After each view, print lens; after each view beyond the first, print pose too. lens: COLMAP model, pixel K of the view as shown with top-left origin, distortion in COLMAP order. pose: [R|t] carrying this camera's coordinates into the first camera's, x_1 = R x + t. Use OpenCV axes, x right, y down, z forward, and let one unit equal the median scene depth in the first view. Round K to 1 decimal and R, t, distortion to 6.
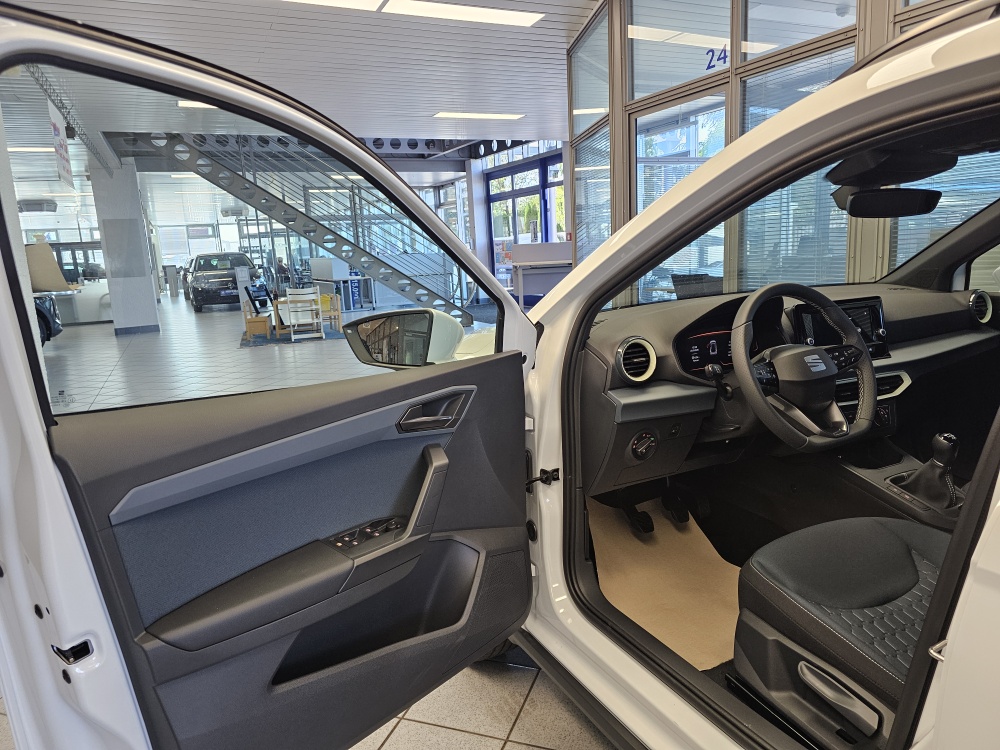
lens RADIAL K [[679.9, 0, 498.7], [0, 679.9, 370.7], [0, 0, 1]] dist [0.021398, -0.002653]
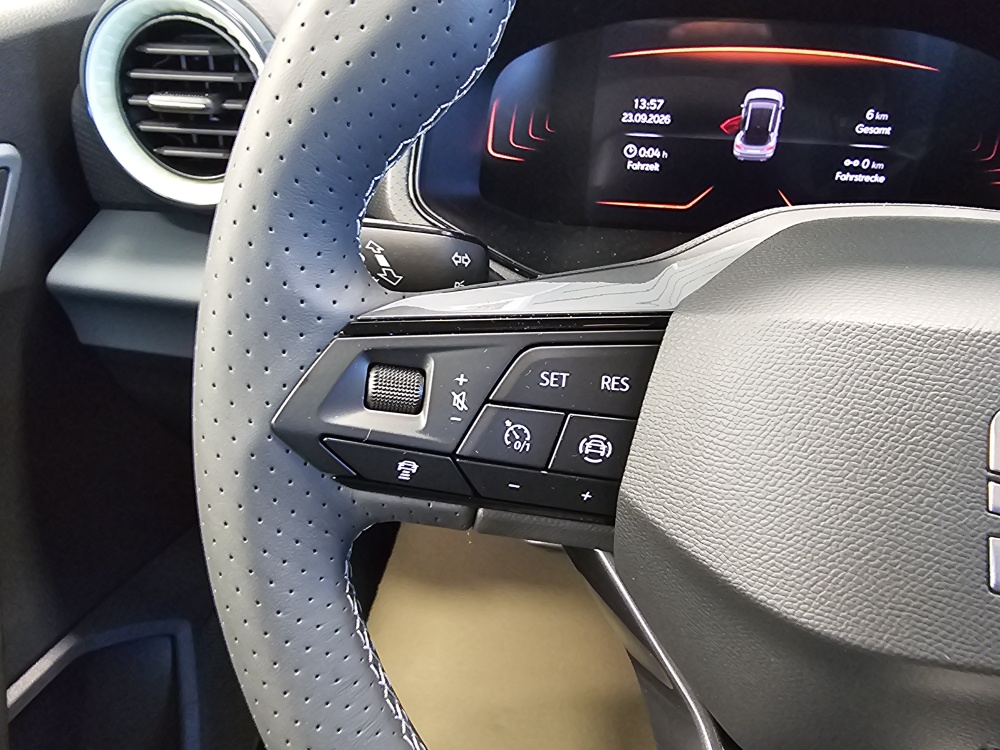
lens RADIAL K [[685.8, 0, 474.8], [0, 685.8, 378.7], [0, 0, 1]] dist [-0.007952, 0.005366]
pose [[0.830116, 0.356123, -0.429050, 0.049108], [-0.161344, 0.889966, 0.426530, -0.005454], [0.533737, -0.284845, 0.796234, 0.102326]]
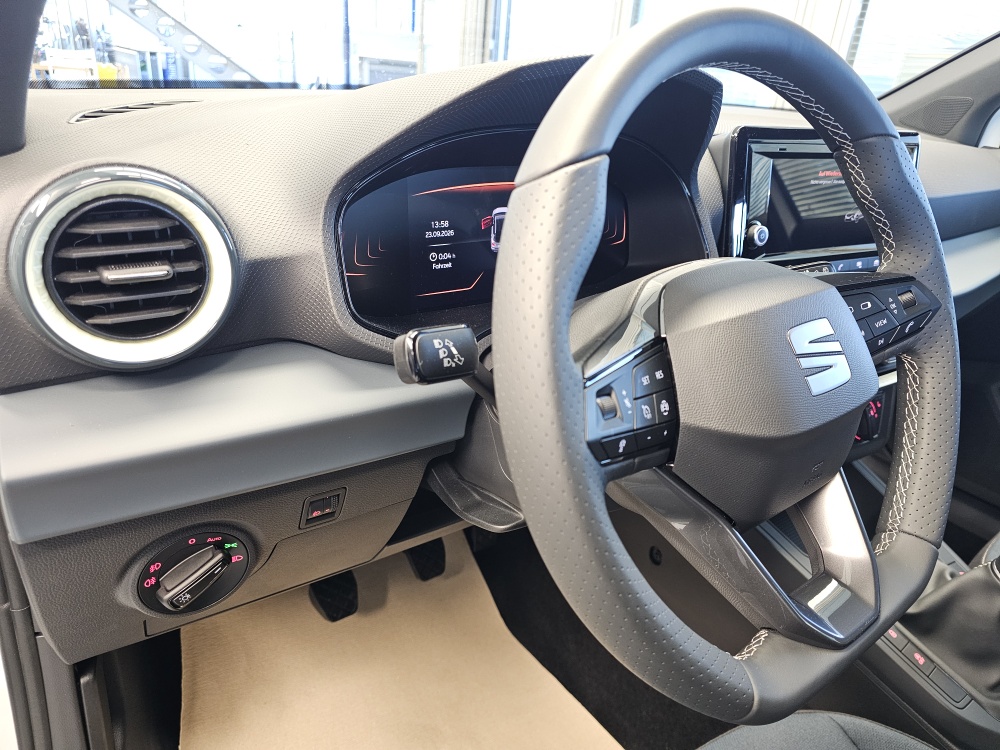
lens RADIAL K [[675.2, 0, 500.9], [0, 675.2, 384.9], [0, 0, 1]] dist [0.069192, -0.061120]
pose [[0.979651, 0.047532, 0.195000, 0.034300], [-0.097316, 0.962200, 0.254365, -0.006110], [-0.175538, -0.268165, 0.947245, 0.089500]]
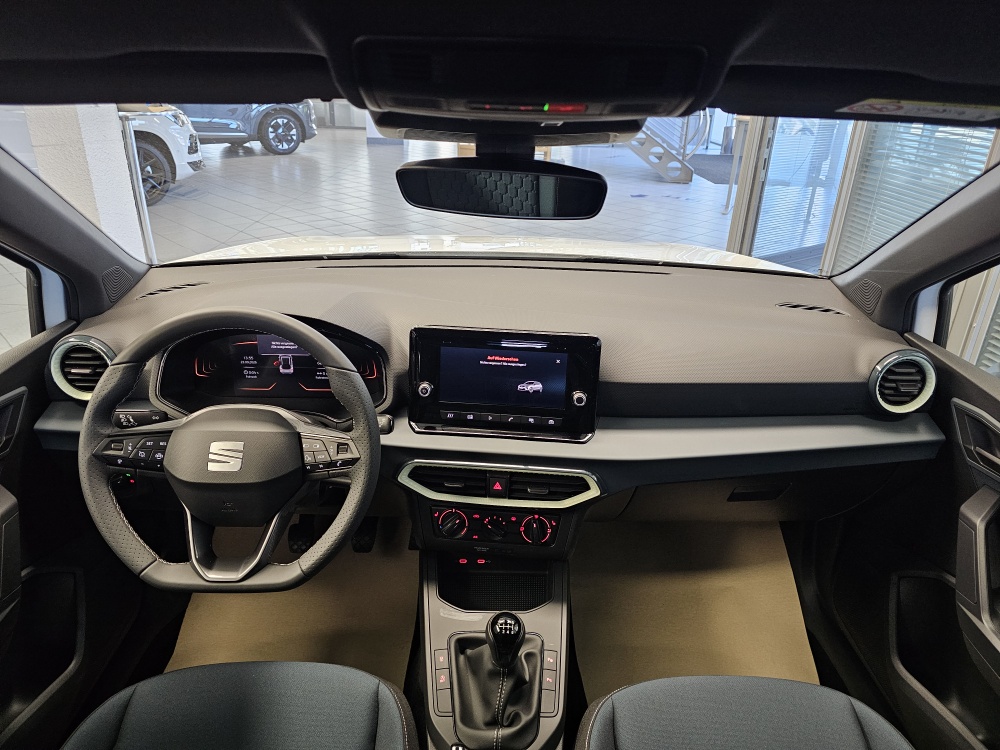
lens RADIAL K [[675.2, 0, 491.9], [0, 675.2, 364.2], [0, 0, 1]] dist [0.069192, -0.061120]
pose [[0.893059, 0.245579, -0.377010, 0.101555], [-0.150682, 0.952767, 0.263685, -0.032536], [0.423958, -0.178678, 0.887882, 0.066662]]
